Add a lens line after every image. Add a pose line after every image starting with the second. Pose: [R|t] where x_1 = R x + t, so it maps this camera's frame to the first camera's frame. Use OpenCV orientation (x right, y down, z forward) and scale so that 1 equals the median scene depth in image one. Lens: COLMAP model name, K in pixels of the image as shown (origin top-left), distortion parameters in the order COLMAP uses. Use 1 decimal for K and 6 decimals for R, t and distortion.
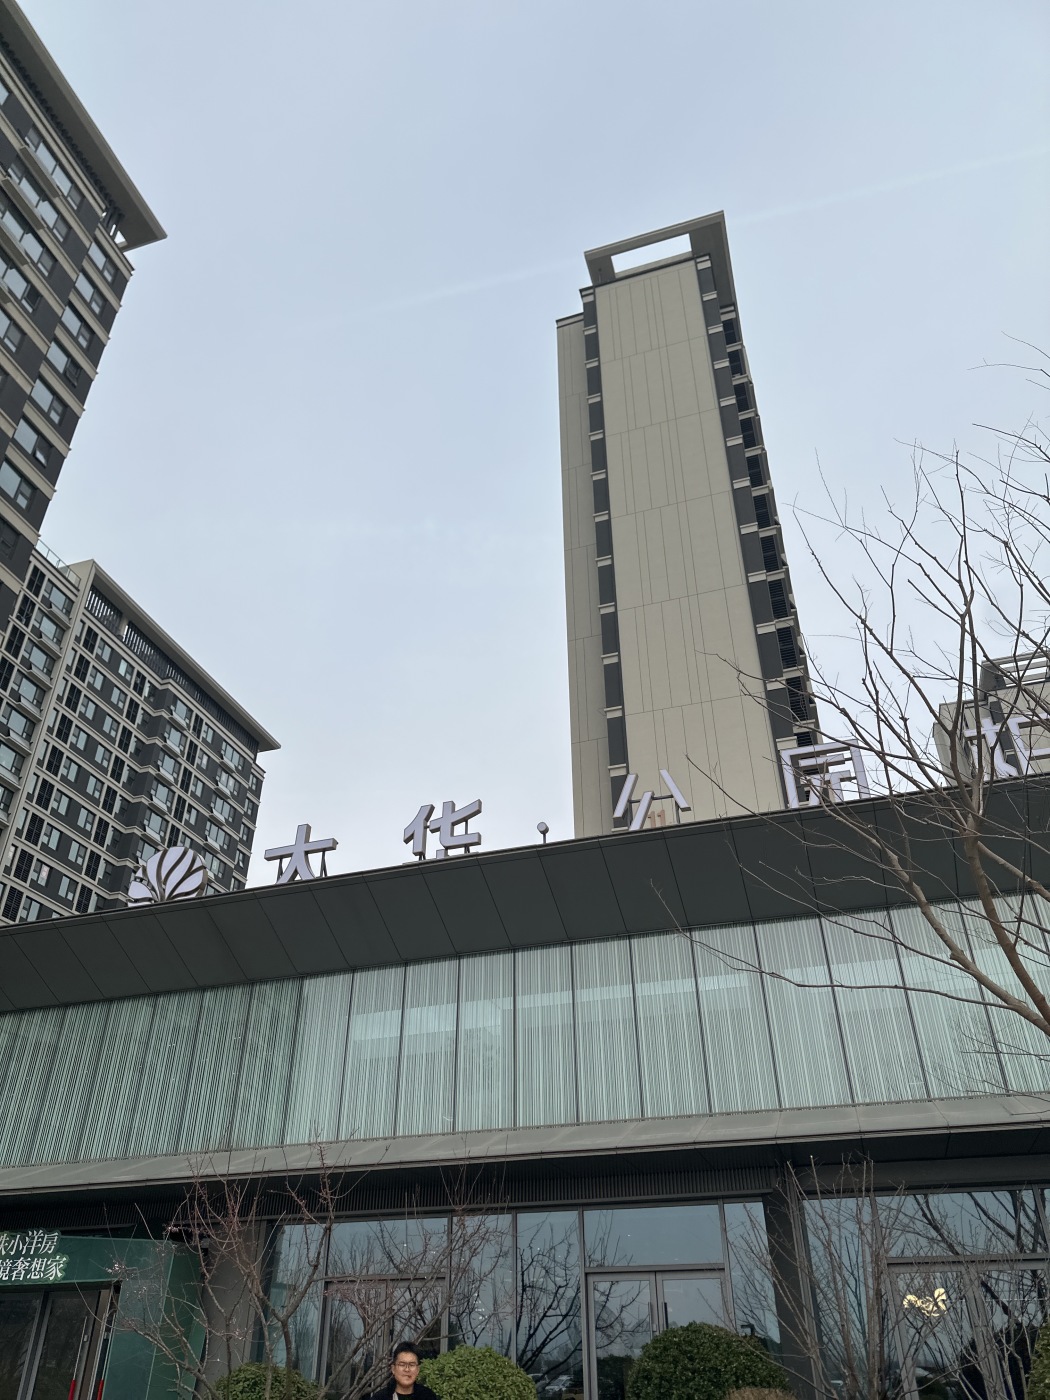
lens RADIAL K [[988.6, 0, 530.2], [0, 988.6, 702.5], [0, 0, 1]] dist [0.005760, 0.002126]
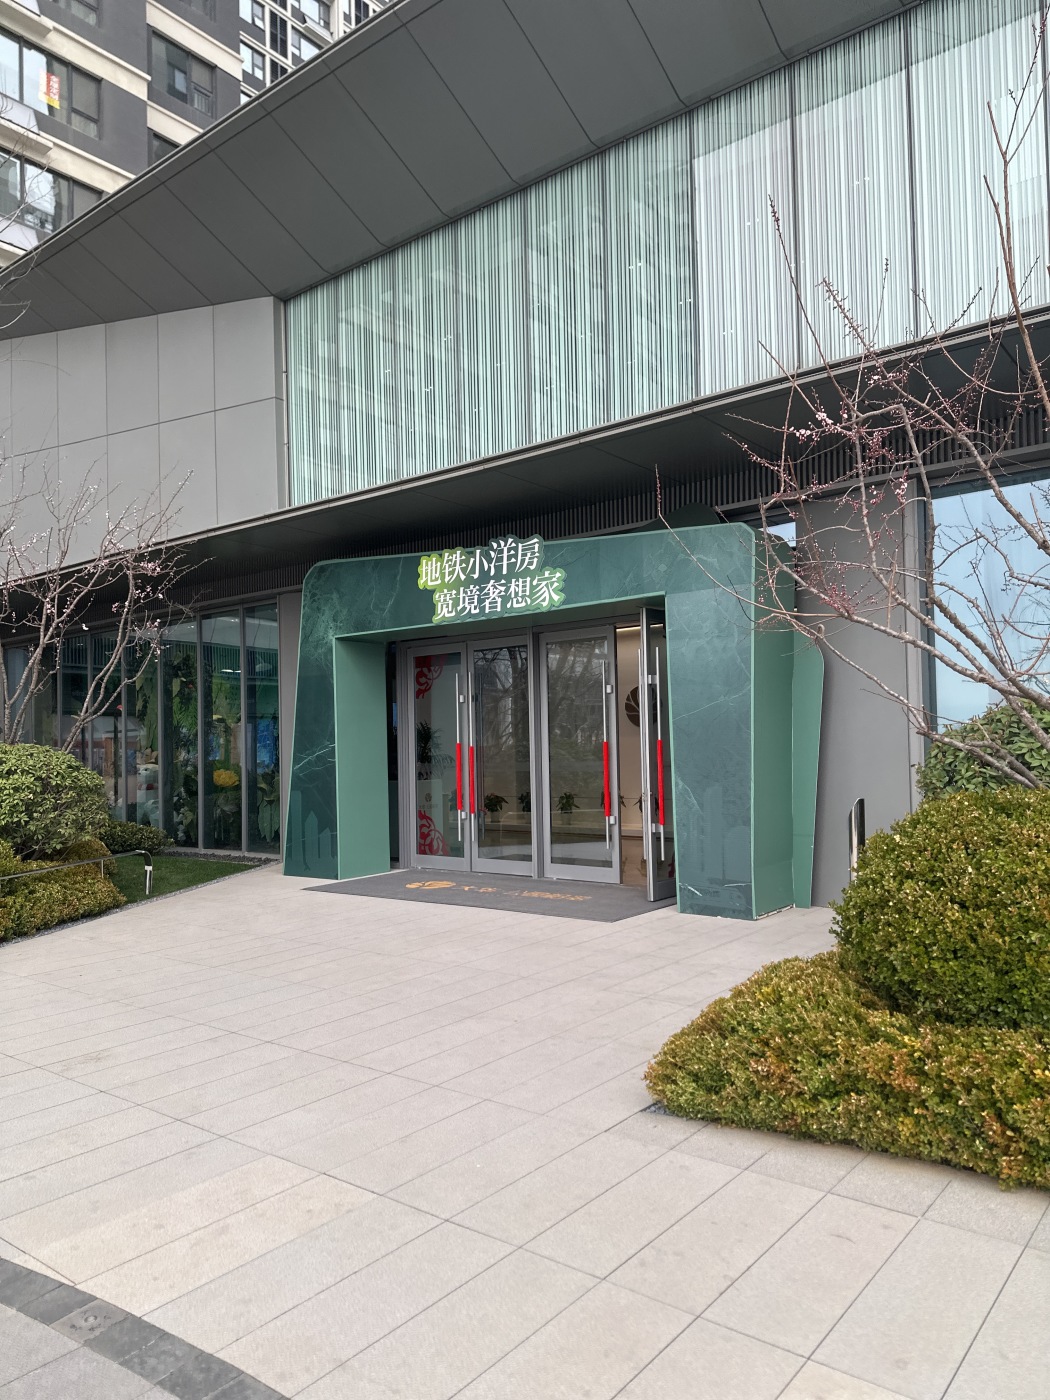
lens RADIAL K [[988.6, 0, 524.4], [0, 988.6, 705.2], [0, 0, 1]] dist [0.005760, 0.002126]
pose [[0.935041, -0.024322, -0.353705, -0.275360], [0.208042, 0.845469, 0.491833, 0.324631], [0.287084, -0.533470, 0.795608, 0.470507]]
